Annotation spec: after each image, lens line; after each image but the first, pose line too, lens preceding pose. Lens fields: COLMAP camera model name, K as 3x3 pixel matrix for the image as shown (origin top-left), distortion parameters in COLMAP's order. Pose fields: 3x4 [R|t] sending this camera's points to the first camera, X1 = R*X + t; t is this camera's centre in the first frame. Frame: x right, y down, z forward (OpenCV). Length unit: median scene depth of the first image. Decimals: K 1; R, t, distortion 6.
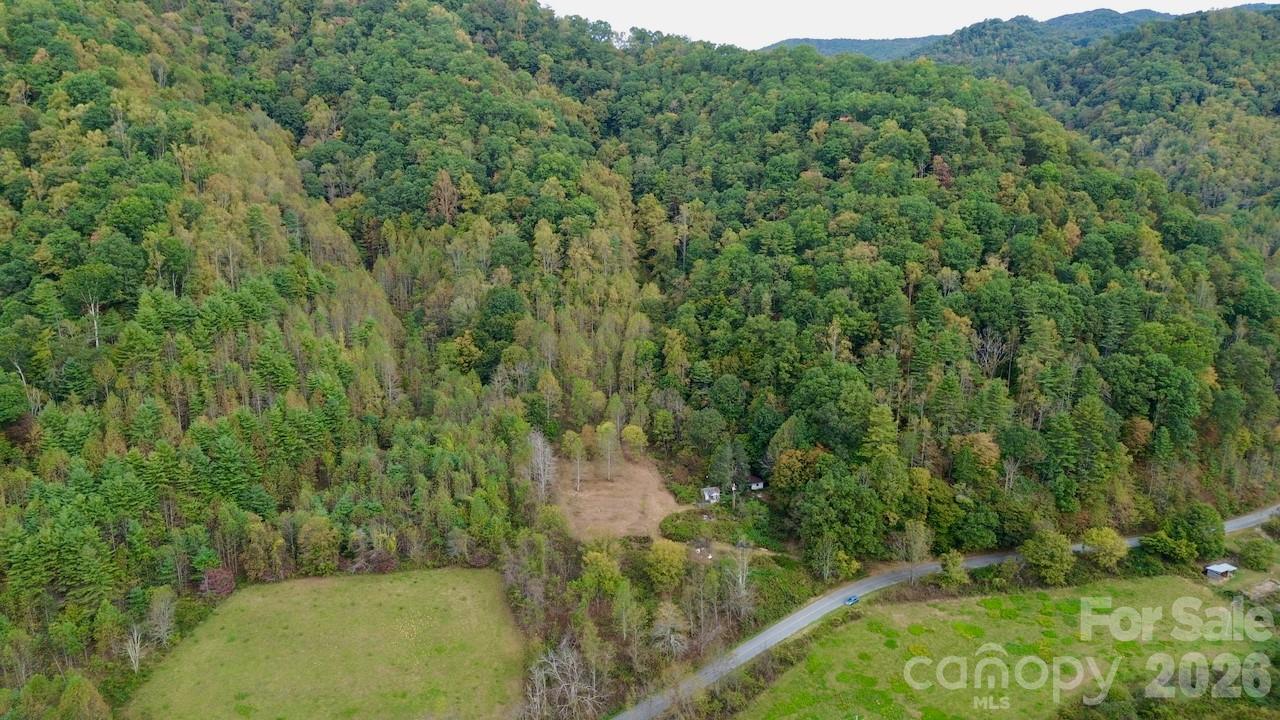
lens RADIAL K [[903.1, 0, 640.0], [0, 903.1, 360.0], [0, 0, 1]] dist [0.076755, -0.073910]
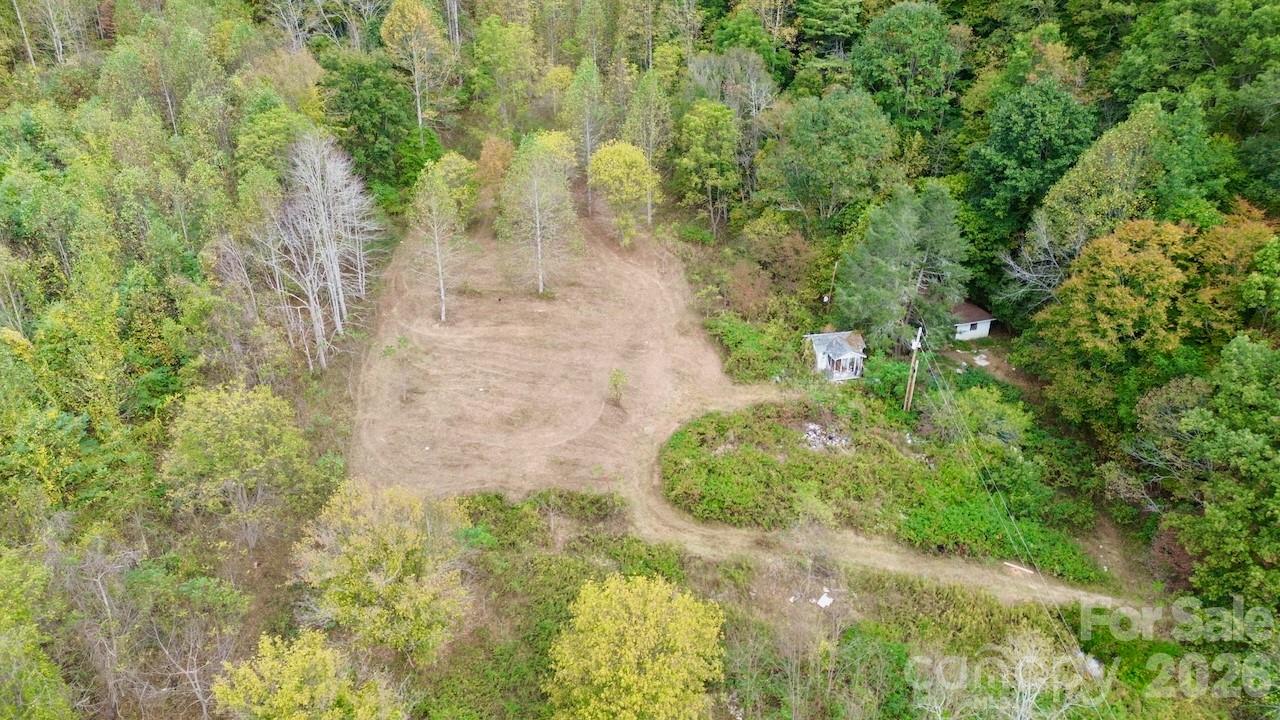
lens RADIAL K [[903.1, 0, 640.0], [0, 903.1, 360.0], [0, 0, 1]] dist [0.076755, -0.073910]
pose [[0.993251, 0.055256, -0.101972, 0.039623], [-0.031090, 0.973888, 0.224890, 0.075104], [0.111736, -0.220202, 0.969034, 0.636945]]
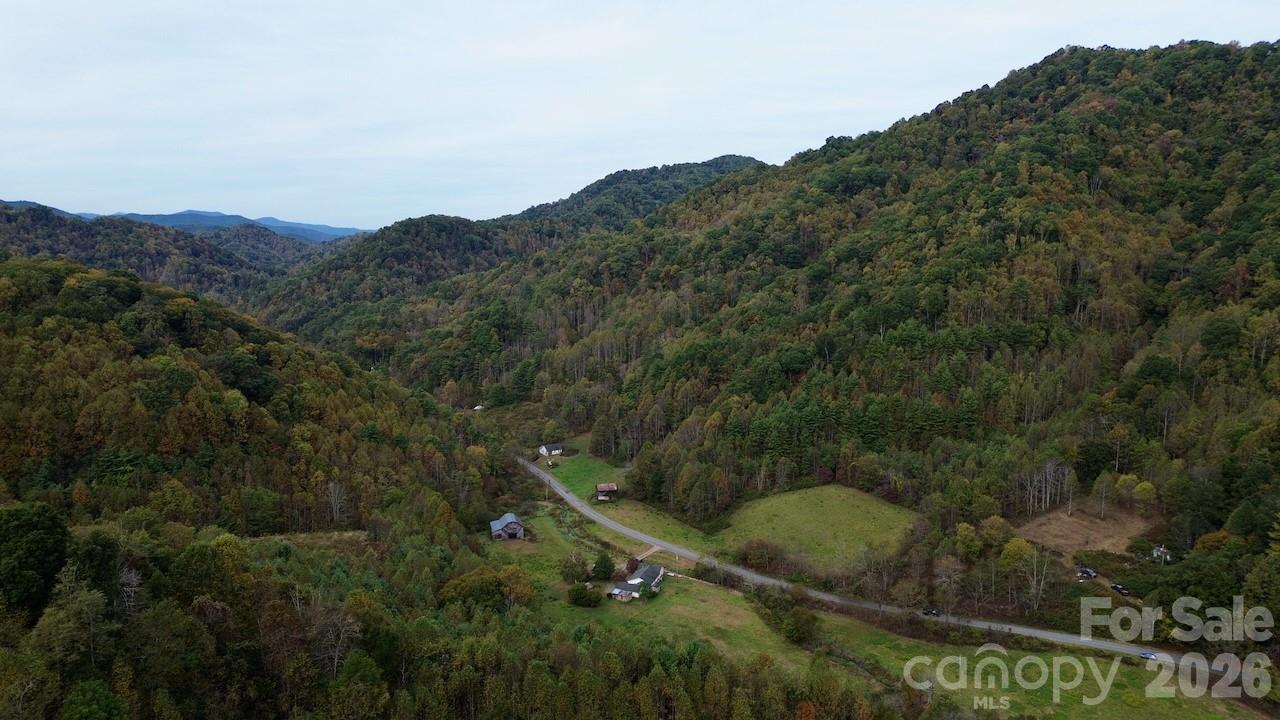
lens RADIAL K [[903.1, 0, 640.0], [0, 903.1, 360.0], [0, 0, 1]] dist [0.076755, -0.073910]
pose [[0.313017, 0.131330, -0.940624, 0.817220], [-0.230537, 0.971280, 0.058893, 0.005220], [0.921343, 0.198414, 0.334304, 0.035577]]
